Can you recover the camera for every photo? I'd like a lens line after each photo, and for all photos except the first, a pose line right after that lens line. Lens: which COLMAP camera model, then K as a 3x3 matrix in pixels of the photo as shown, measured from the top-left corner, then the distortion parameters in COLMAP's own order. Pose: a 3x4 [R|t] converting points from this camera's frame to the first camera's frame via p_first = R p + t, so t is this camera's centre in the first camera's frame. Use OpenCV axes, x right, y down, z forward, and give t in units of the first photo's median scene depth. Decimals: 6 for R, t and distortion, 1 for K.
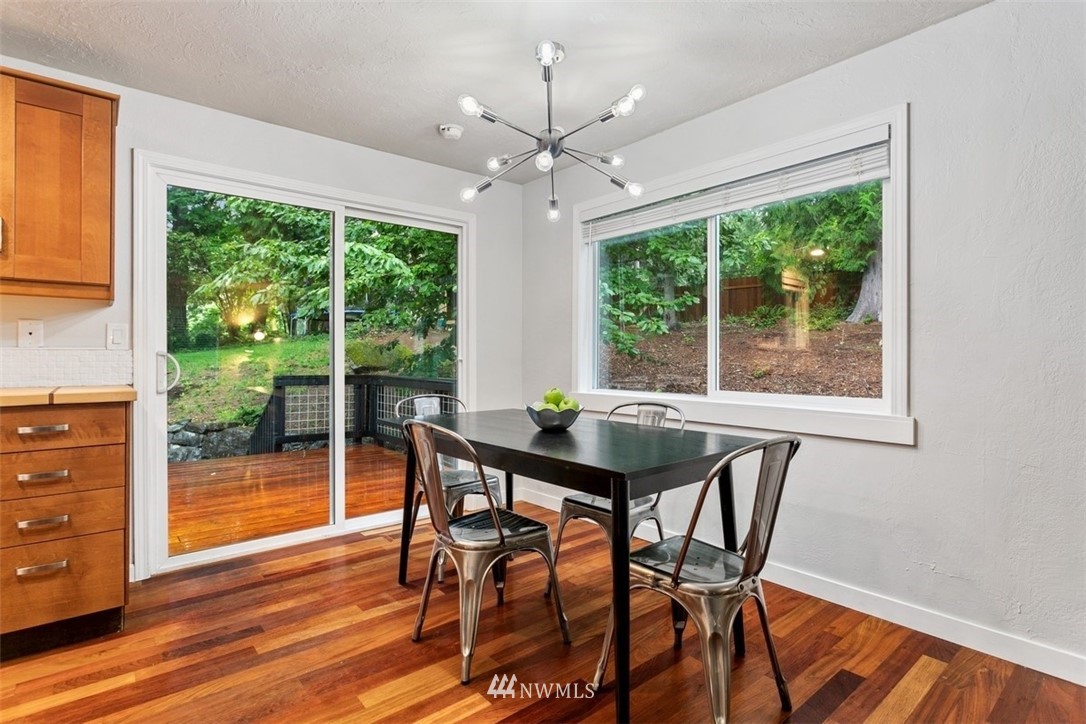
lens RADIAL K [[543.1, 0, 542.8], [0, 543.1, 359.0], [0, 0, 1]] dist [-0.005510, -0.000408]
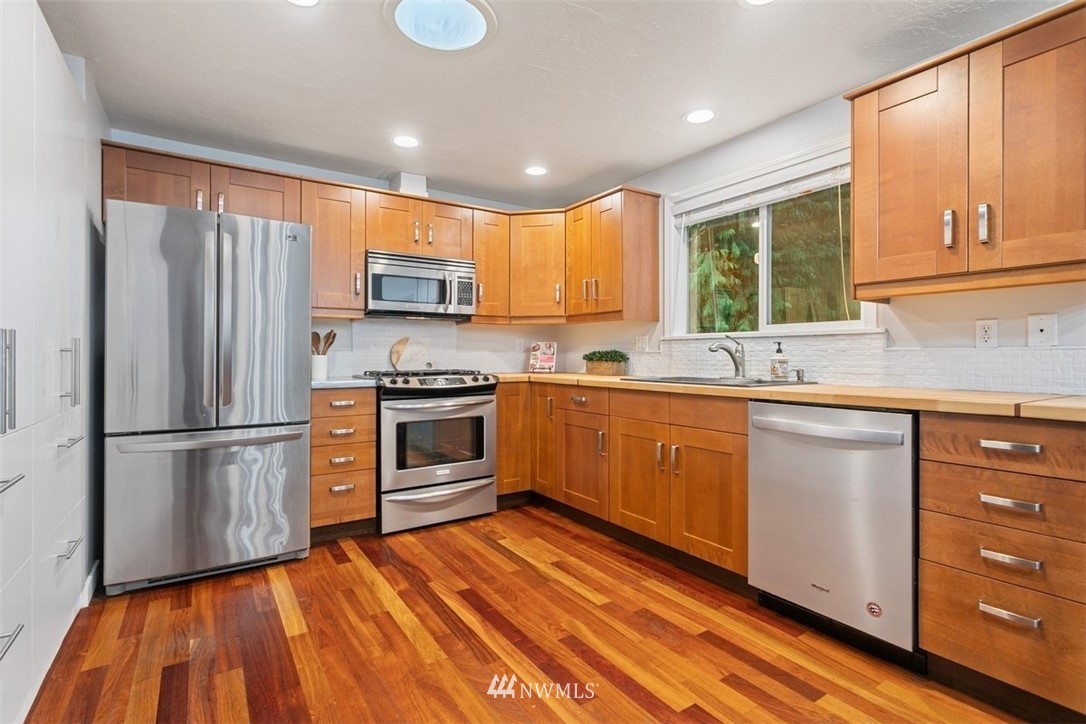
lens RADIAL K [[513.8, 0, 544.8], [0, 513.8, 356.7], [0, 0, 1]] dist [0.001253, 0.000656]
pose [[-0.113562, -0.001993, -0.993529, -0.057437], [-0.002557, 0.999995, -0.001714, -0.002616], [0.993528, 0.002346, -0.113567, 0.332491]]
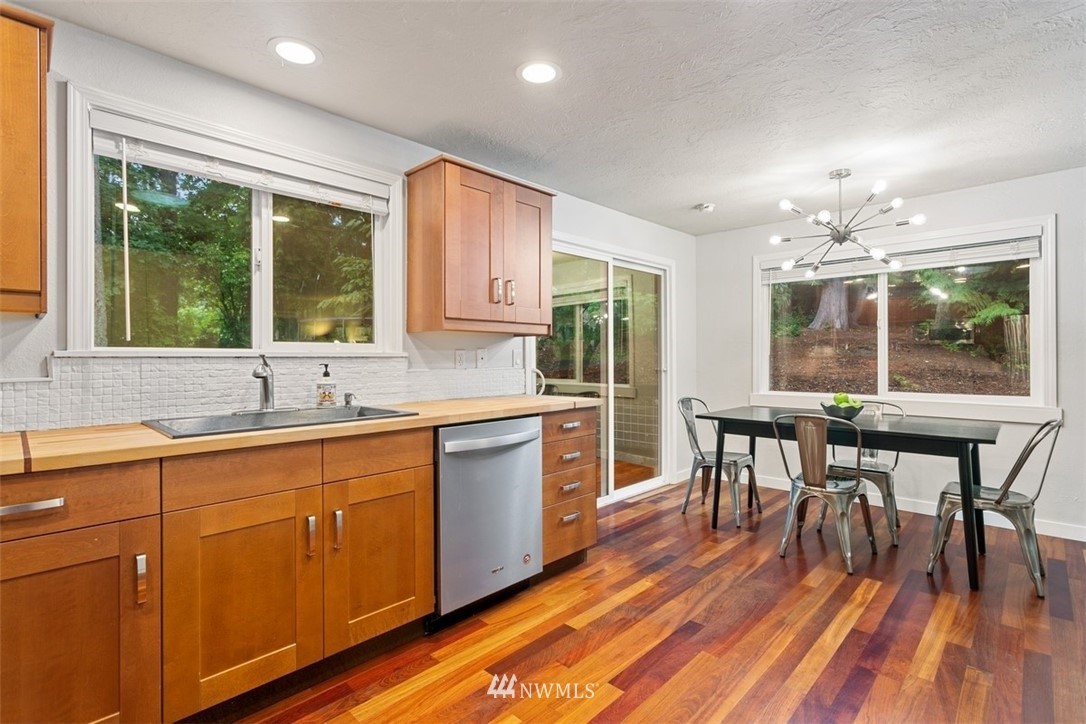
lens RADIAL K [[513.8, 0, 544.8], [0, 513.8, 356.7], [0, 0, 1]] dist [0.001253, 0.000656]
pose [[0.994361, -0.006324, 0.105858, -0.981075], [0.006854, 0.999966, -0.004645, -0.047302], [-0.105825, 0.005344, 0.994370, -0.364094]]
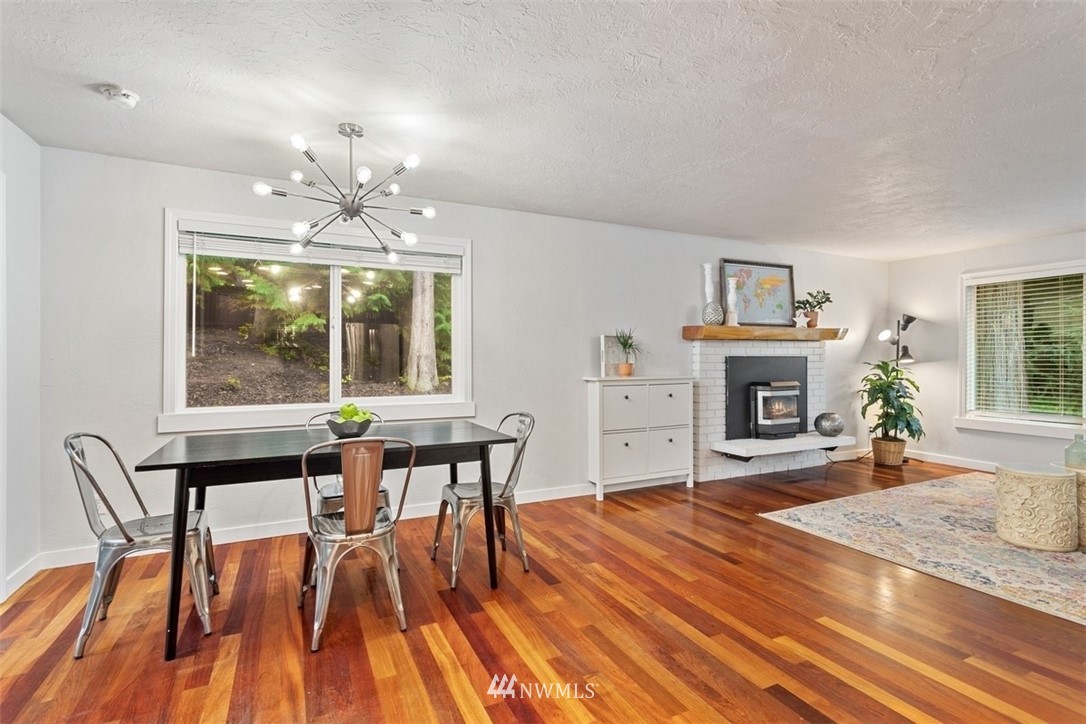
lens RADIAL K [[513.8, 0, 544.8], [0, 513.8, 356.7], [0, 0, 1]] dist [0.001253, 0.000656]
pose [[0.242680, 0.000563, 0.970106, -1.015948], [0.005375, 0.999984, -0.001925, -0.048075], [-0.970092, 0.005681, 0.242673, 0.293596]]
